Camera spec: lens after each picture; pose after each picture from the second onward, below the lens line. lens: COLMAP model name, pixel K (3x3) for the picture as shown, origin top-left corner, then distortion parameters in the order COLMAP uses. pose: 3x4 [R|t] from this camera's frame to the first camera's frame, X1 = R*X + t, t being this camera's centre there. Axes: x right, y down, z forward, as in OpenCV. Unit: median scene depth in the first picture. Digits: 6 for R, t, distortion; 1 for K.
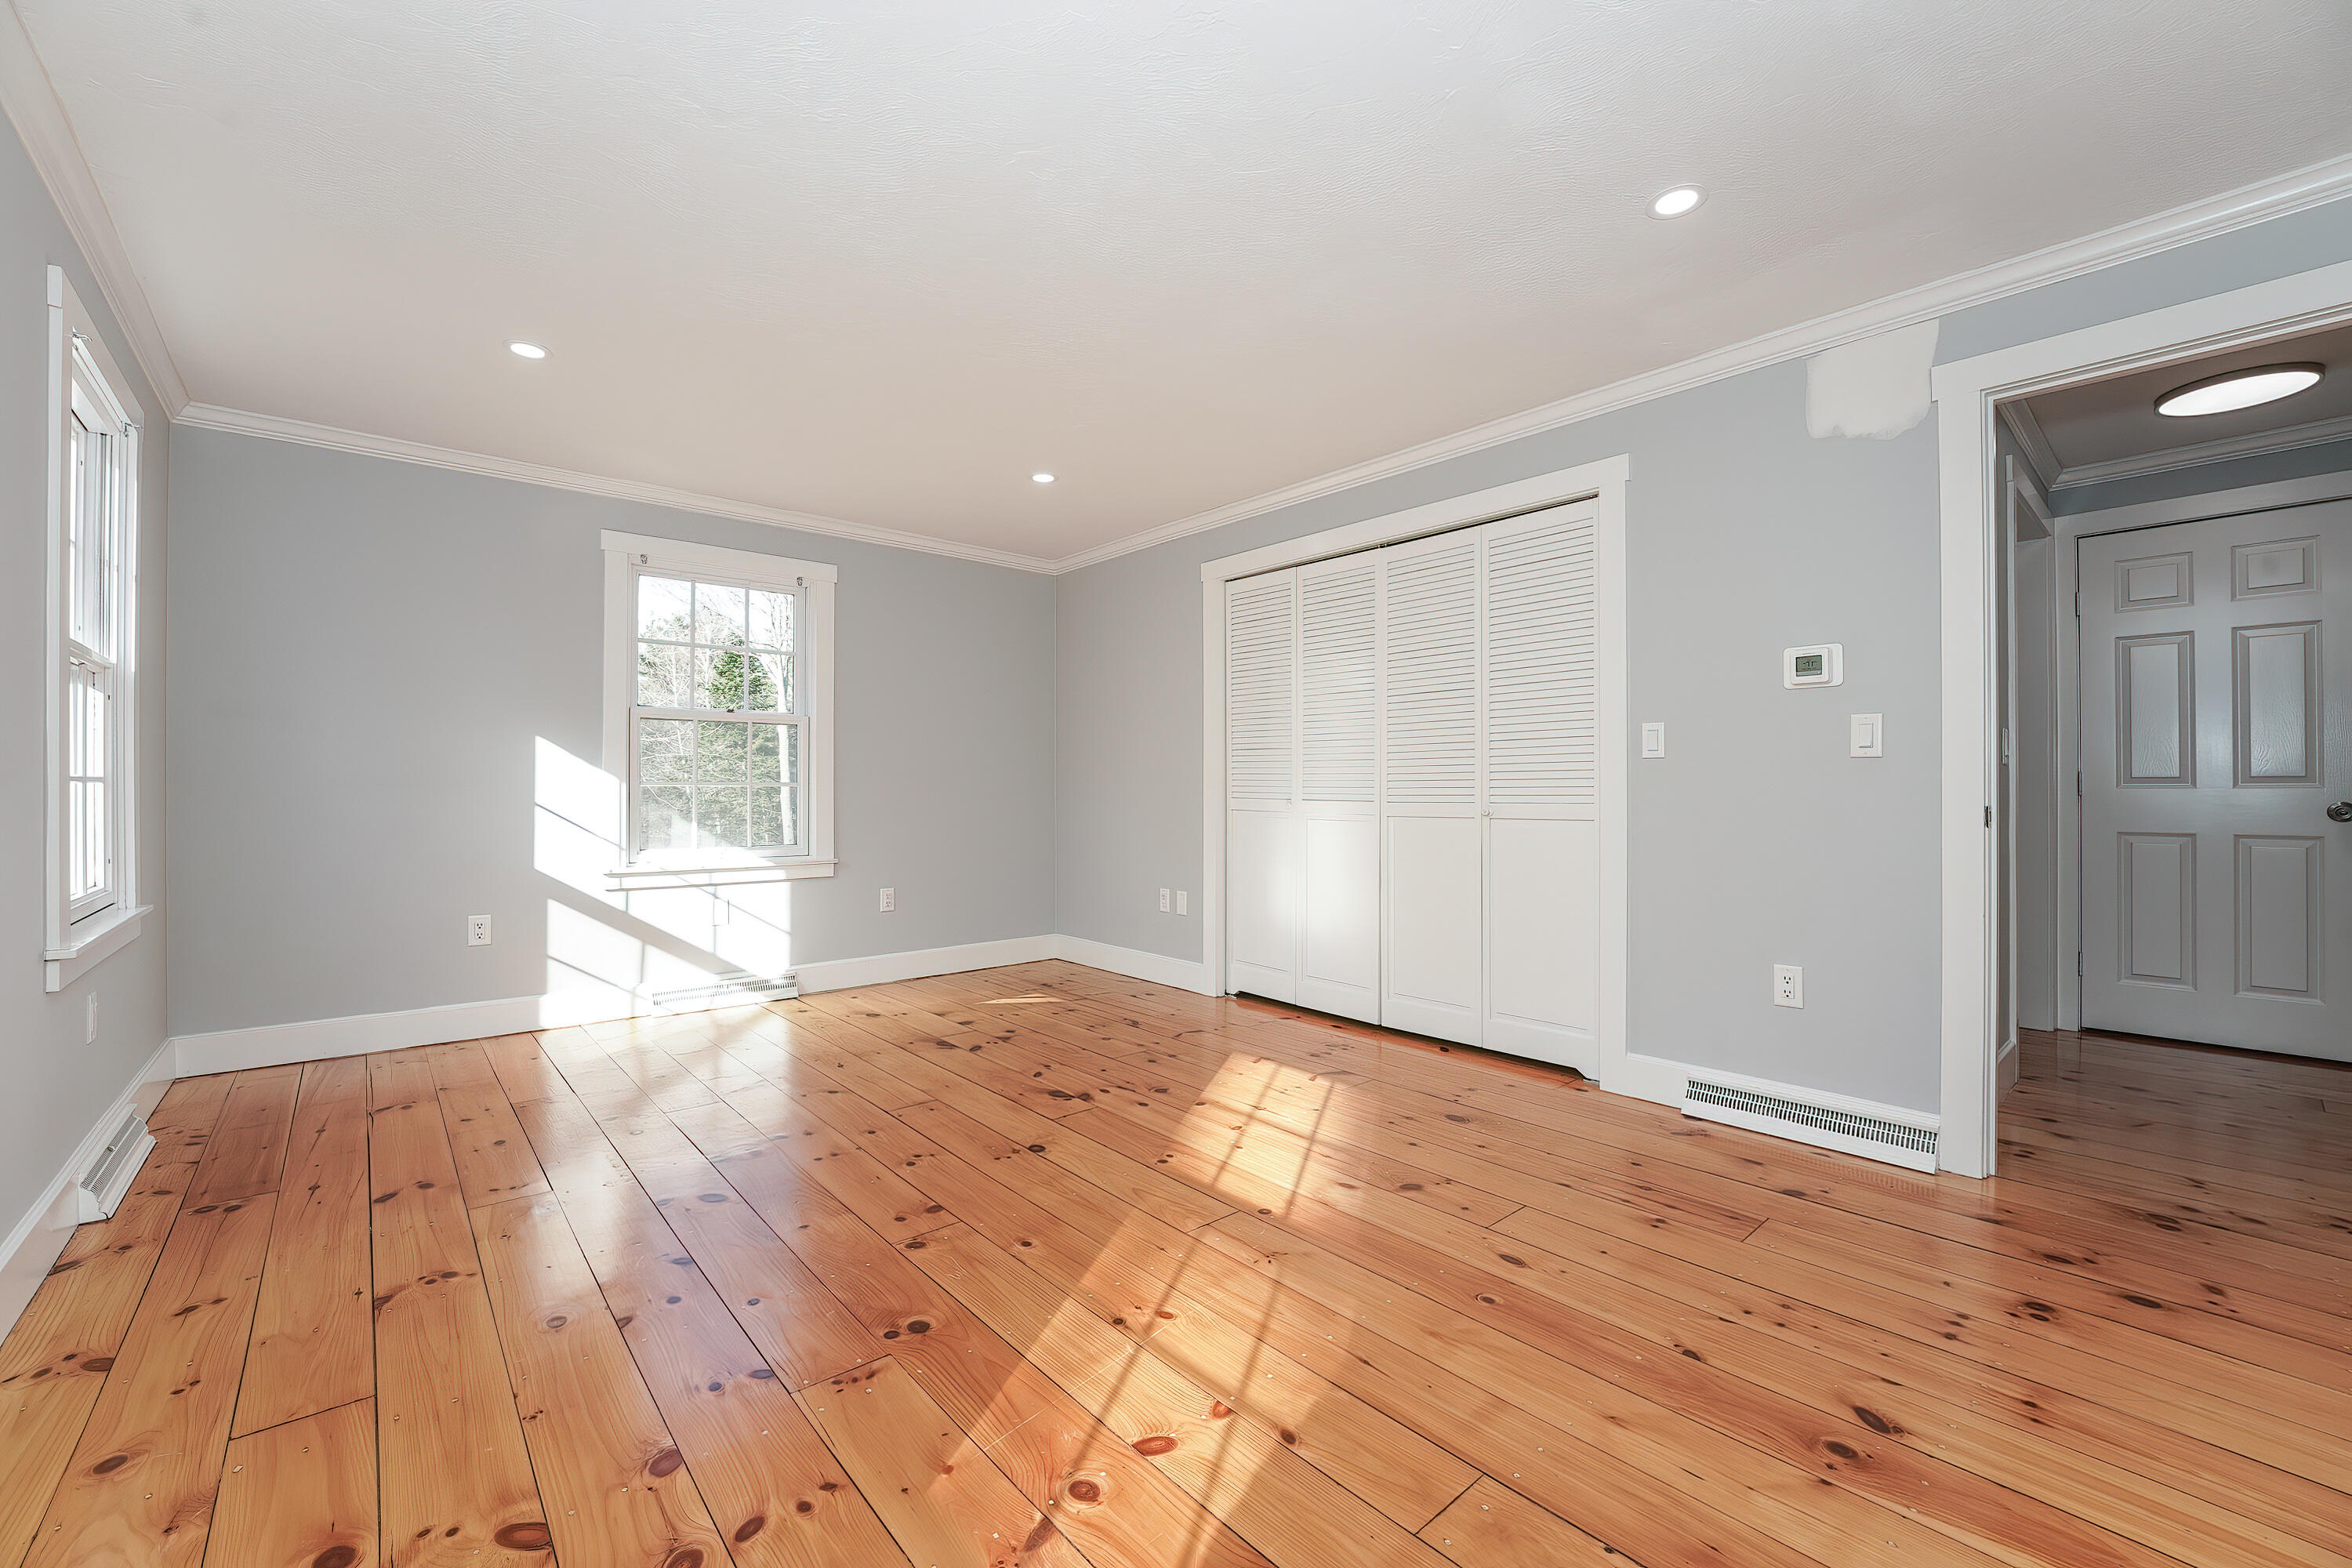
lens RADIAL K [[947.1, 0, 1169.9], [0, 947.1, 787.7], [0, 0, 1]] dist [-0.022148, 0.000023]
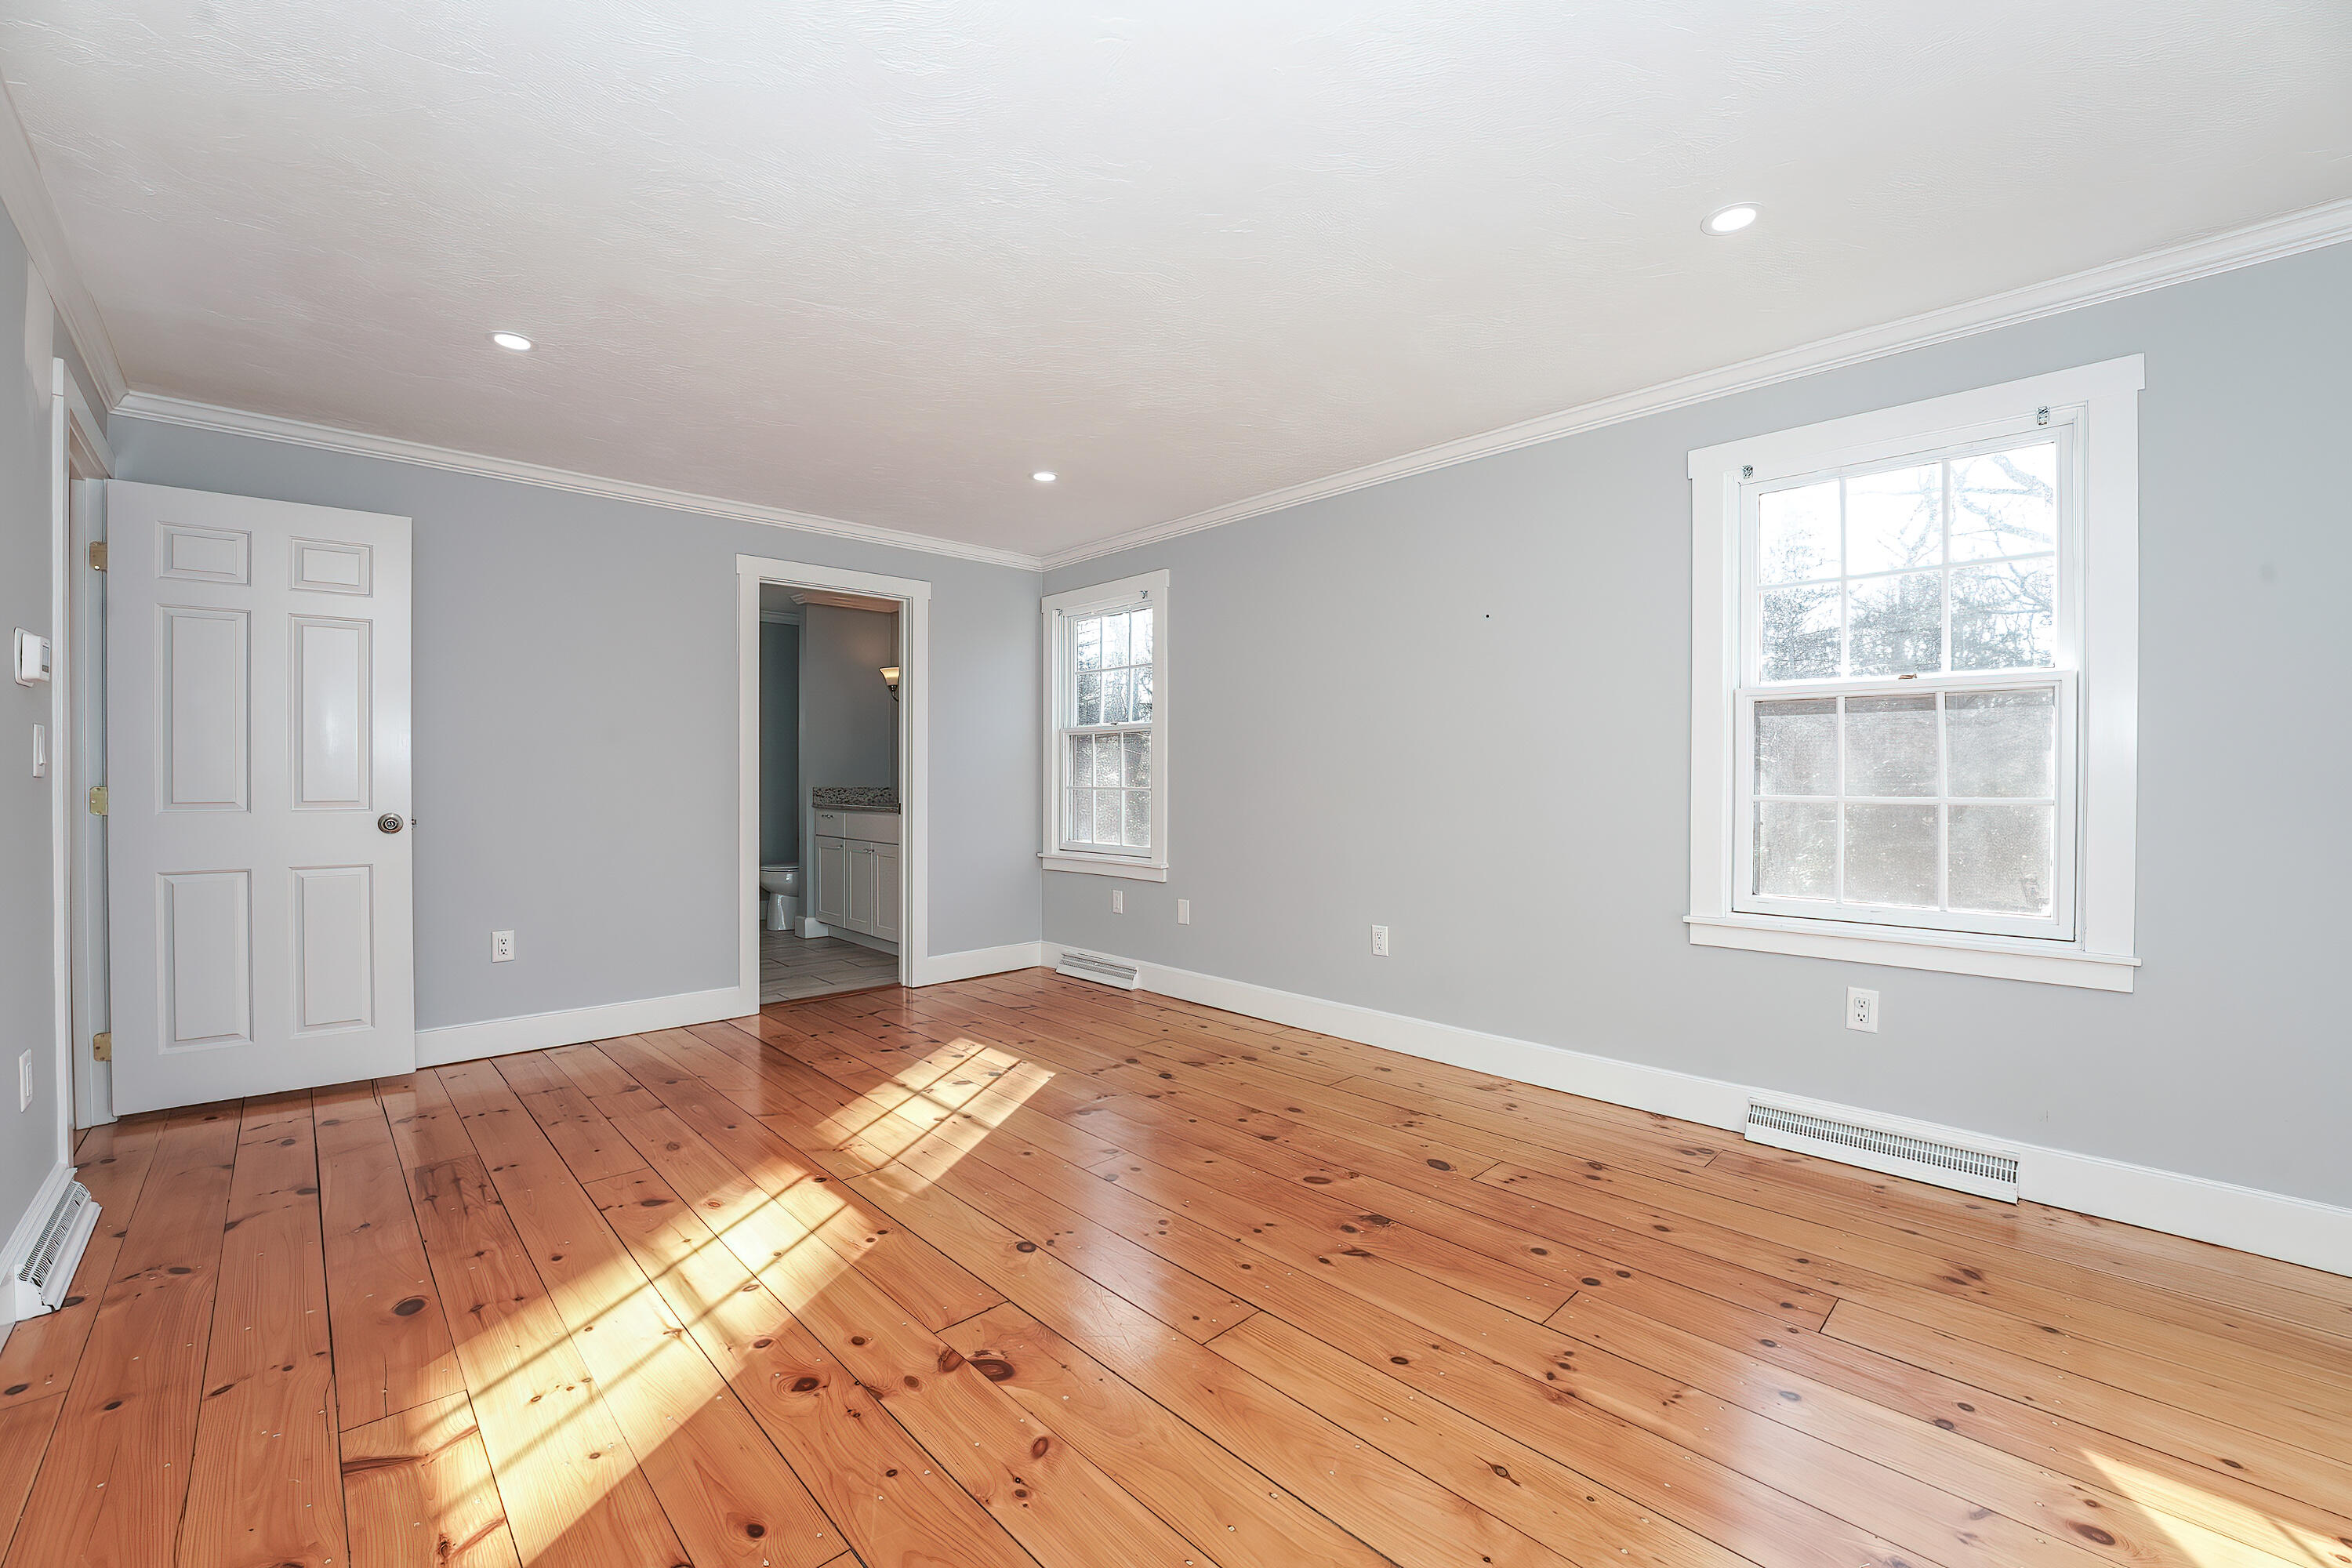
lens RADIAL K [[947.1, 0, 1169.9], [0, 947.1, 787.7], [0, 0, 1]] dist [-0.022148, 0.000023]
pose [[-0.998754, -0.000394, -0.049898, -0.188645], [-0.000780, 0.999970, 0.007733, -0.024195], [0.049894, 0.007762, -0.998724, 1.524779]]
